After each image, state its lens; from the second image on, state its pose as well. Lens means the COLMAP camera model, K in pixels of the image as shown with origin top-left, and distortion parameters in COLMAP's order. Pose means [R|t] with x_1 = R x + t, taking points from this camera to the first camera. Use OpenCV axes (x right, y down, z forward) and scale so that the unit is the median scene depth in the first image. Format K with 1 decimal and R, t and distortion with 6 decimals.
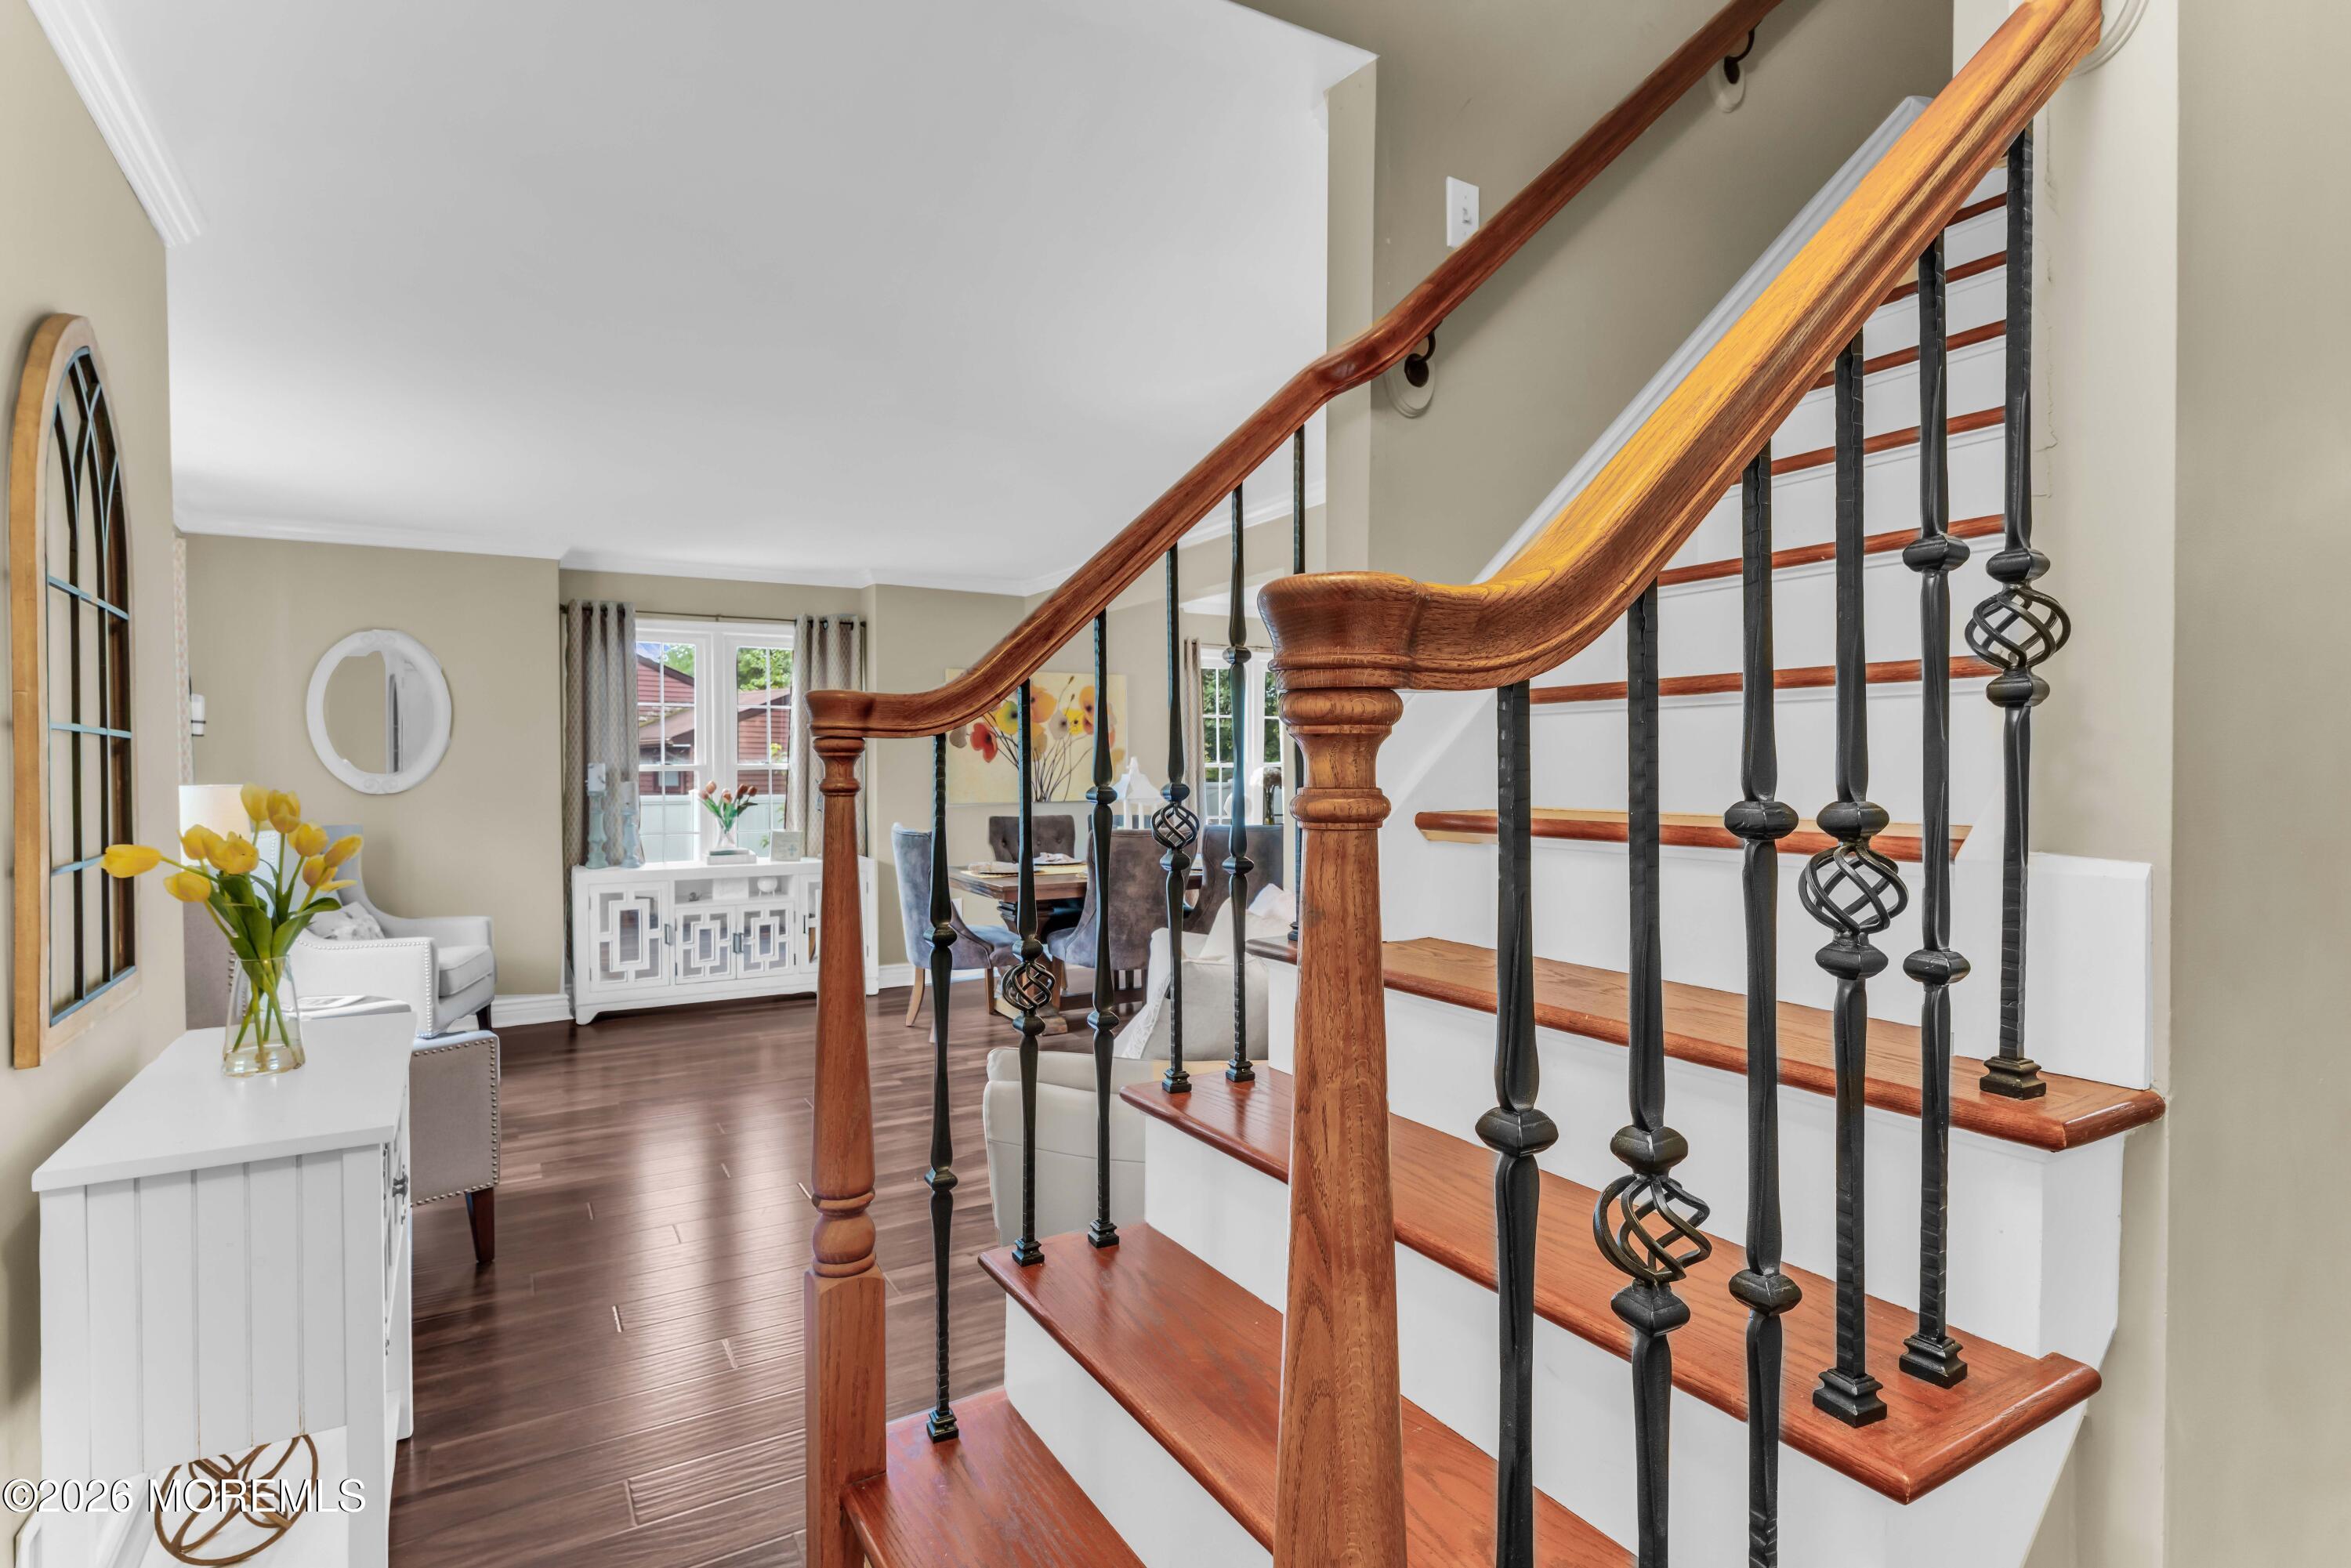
lens RADIAL K [[1169.8, 0, 1175.0], [0, 1169.8, 795.6], [0, 0, 1]] dist [-0.009382, 0.002710]
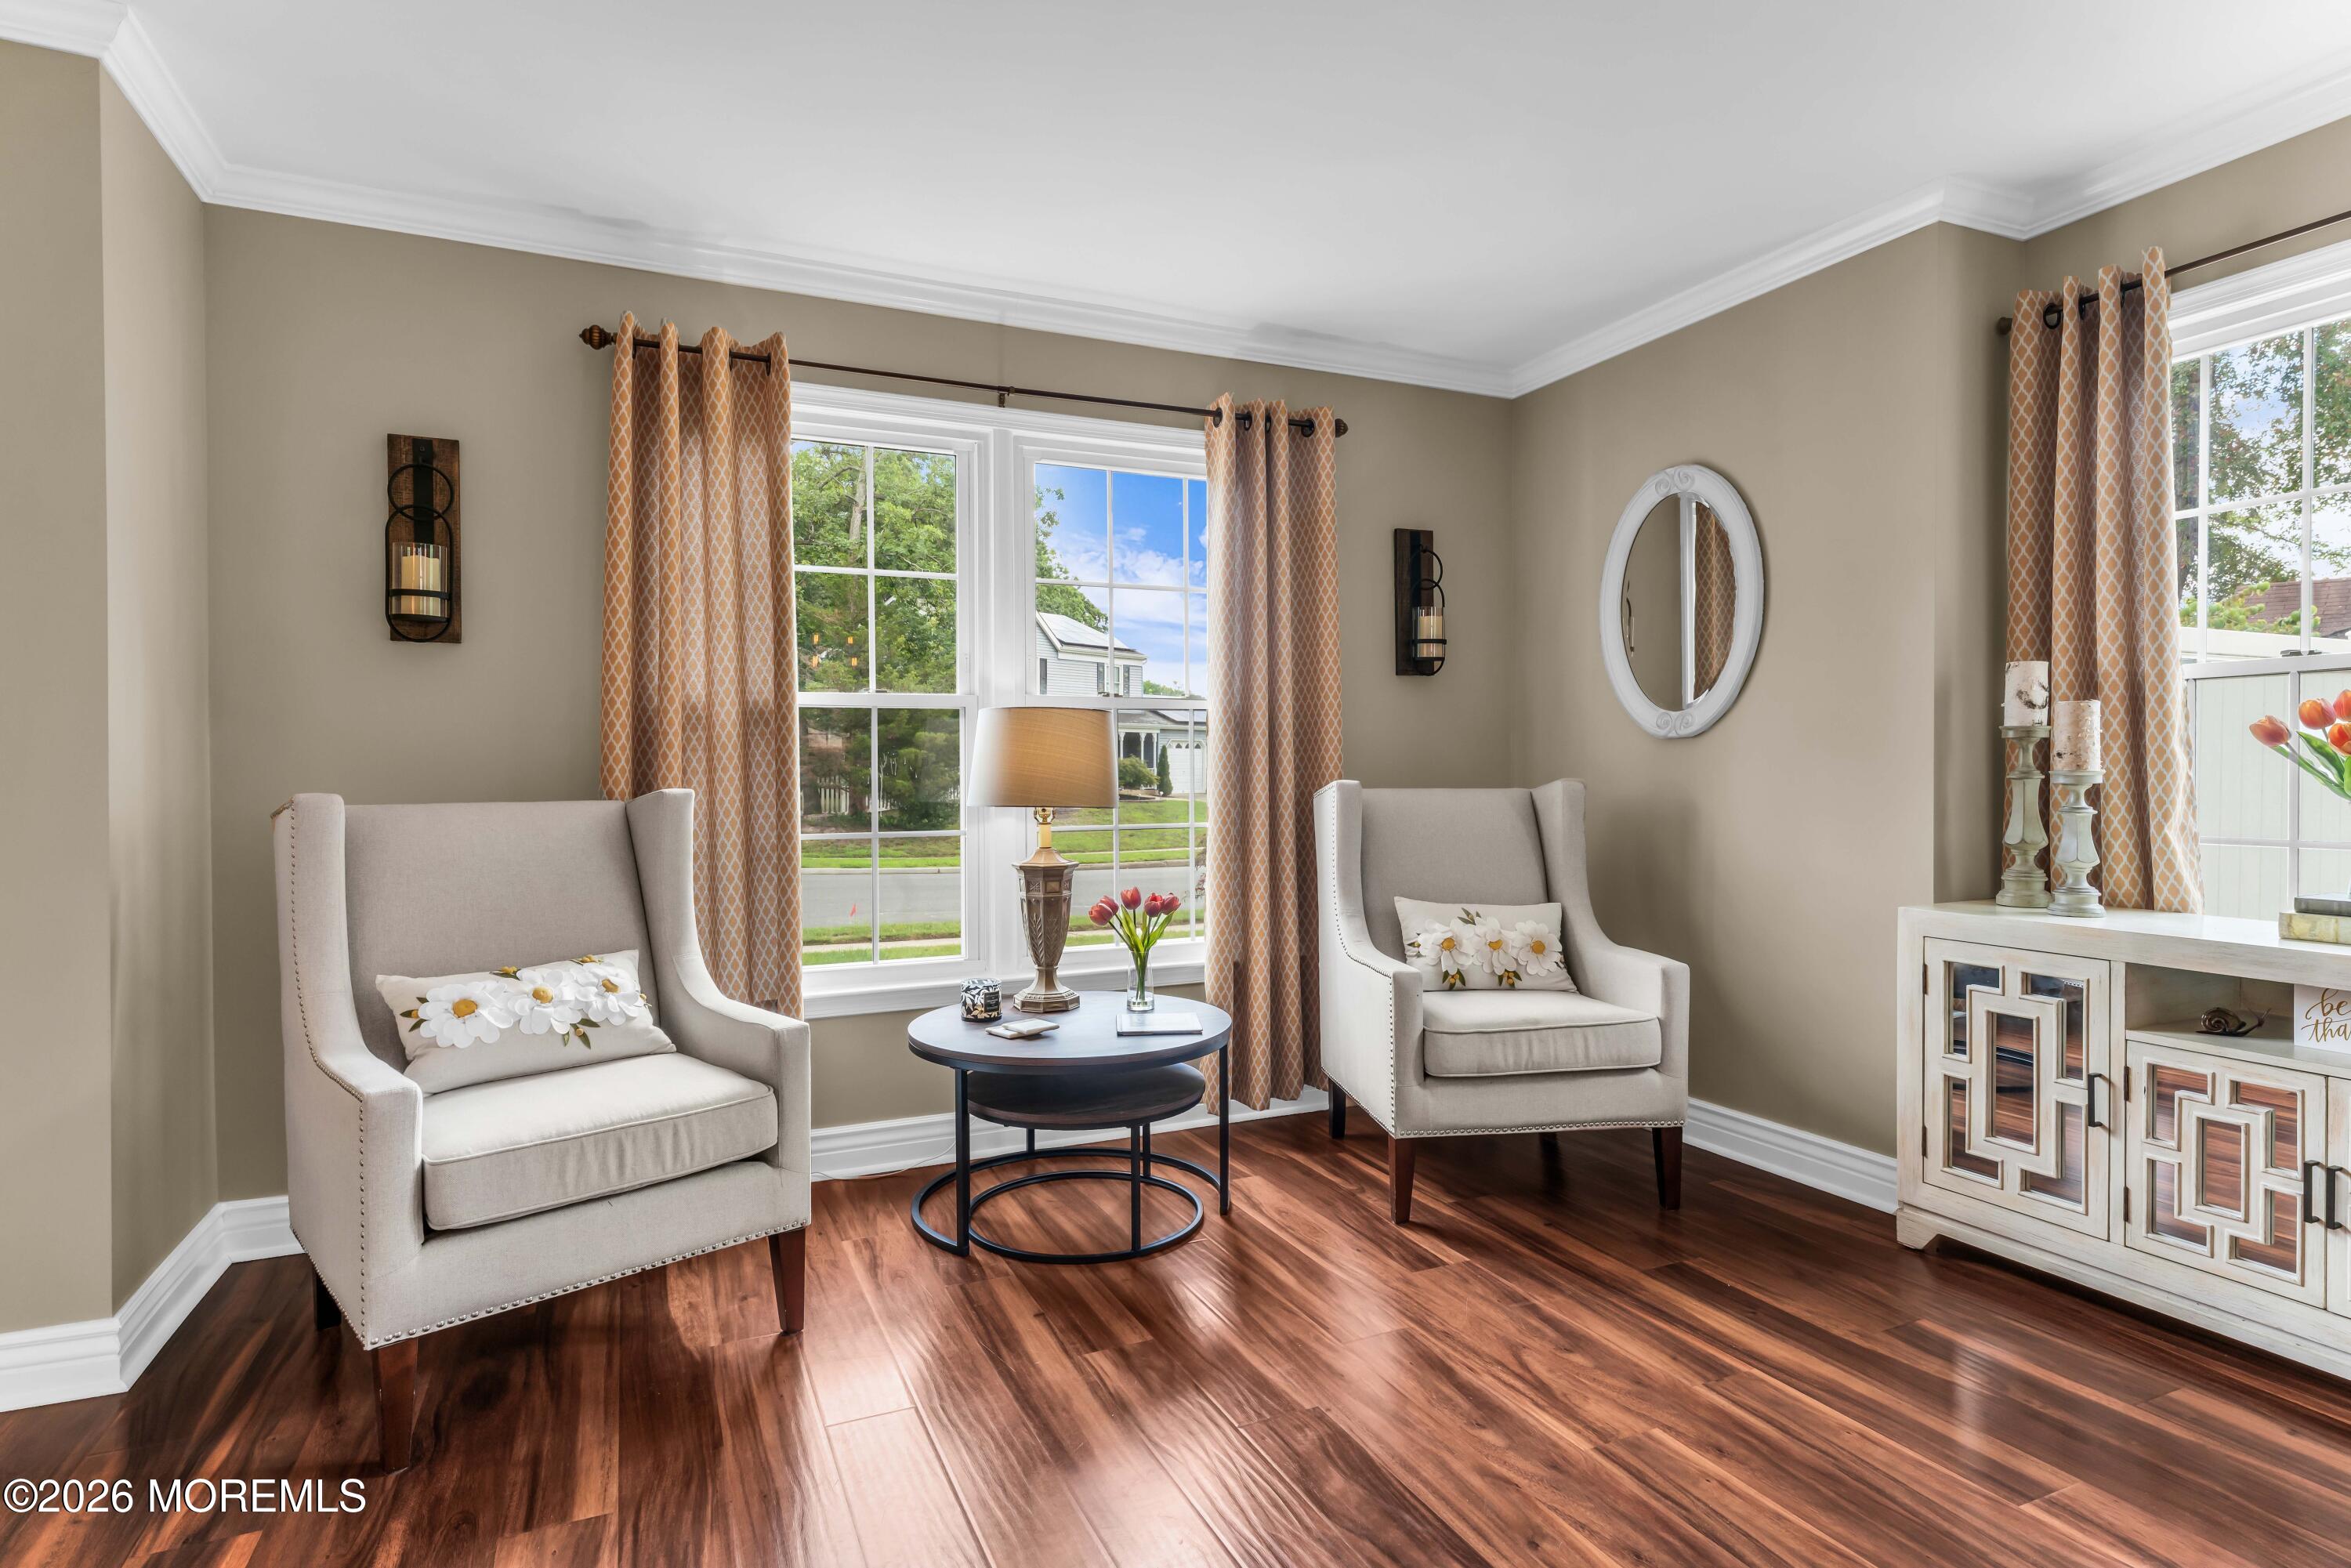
lens RADIAL K [[1273.3, 0, 1240.6], [0, 1273.3, 765.7], [0, 0, 1]] dist [0.000890, -0.000992]
pose [[-0.141492, 0.012287, -0.989863, 0.008760], [-0.005387, 0.999899, 0.013181, 0.006041], [0.989925, 0.007198, -0.141411, 0.764593]]
